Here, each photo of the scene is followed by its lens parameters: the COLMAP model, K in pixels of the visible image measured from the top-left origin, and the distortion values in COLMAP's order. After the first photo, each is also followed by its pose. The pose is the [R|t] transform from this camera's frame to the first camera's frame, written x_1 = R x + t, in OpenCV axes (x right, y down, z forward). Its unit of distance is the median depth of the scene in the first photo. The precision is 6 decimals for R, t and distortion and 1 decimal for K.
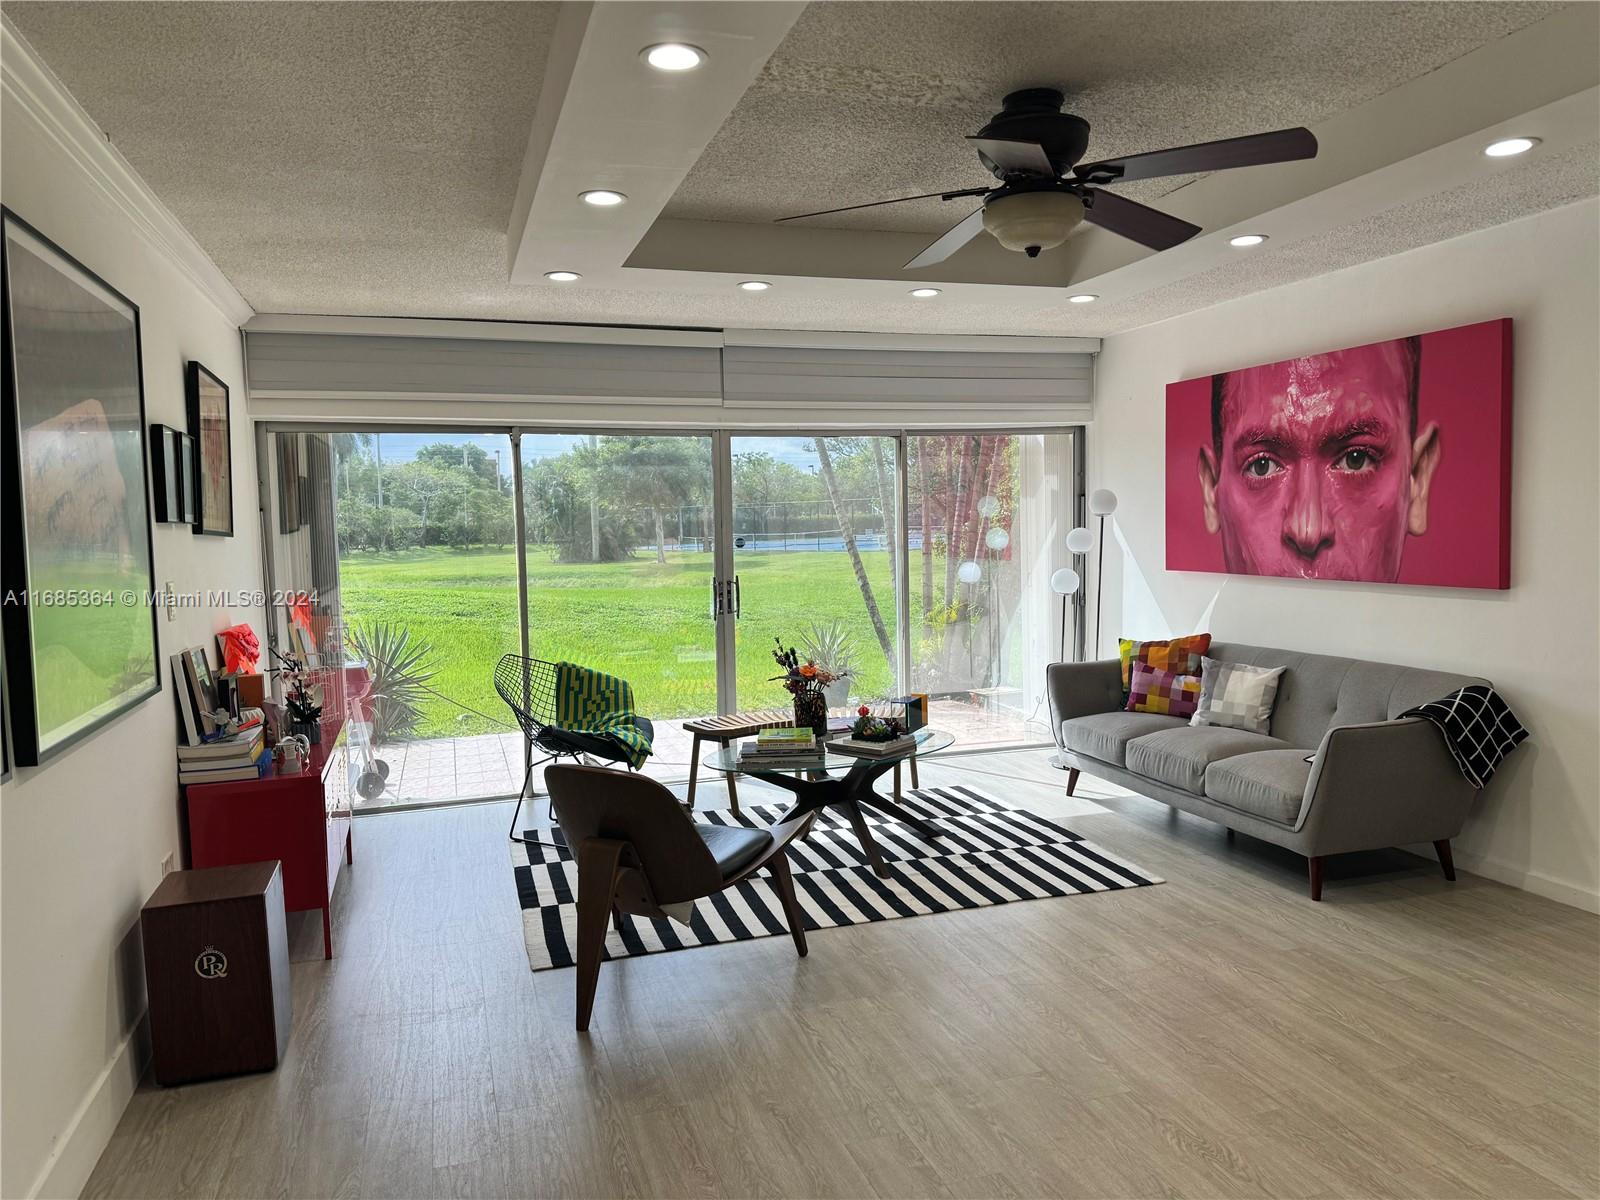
lens RADIAL K [[1114.6, 0, 784.9], [0, 1114.6, 605.4], [0, 0, 1]] dist [0.036265, -0.046881]
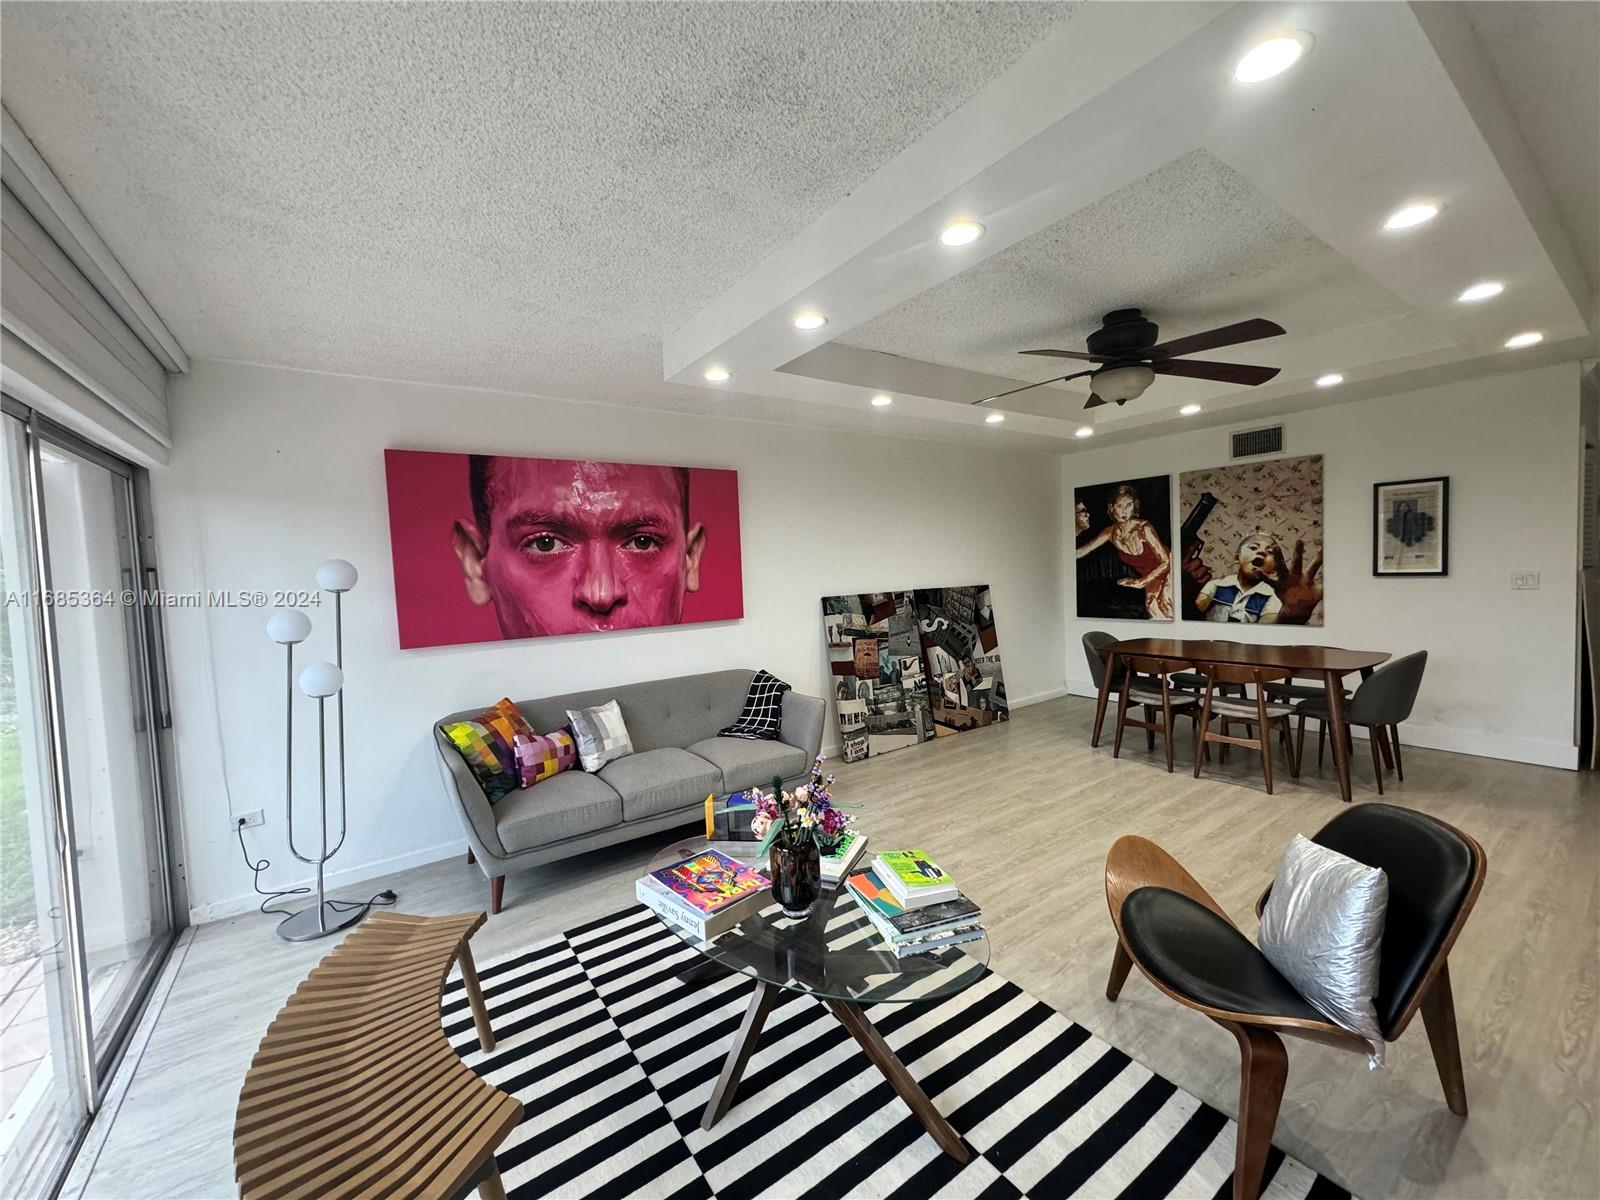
lens RADIAL K [[637.6, 0, 798.0], [0, 637.6, 600.0], [0, 0, 1]] dist [-0.003907, 0.001302]
pose [[-0.310956, -0.010207, 0.950369, -0.332883], [0.122676, 0.991147, 0.050784, -0.075496], [-0.942474, 0.132379, -0.306951, 1.087973]]
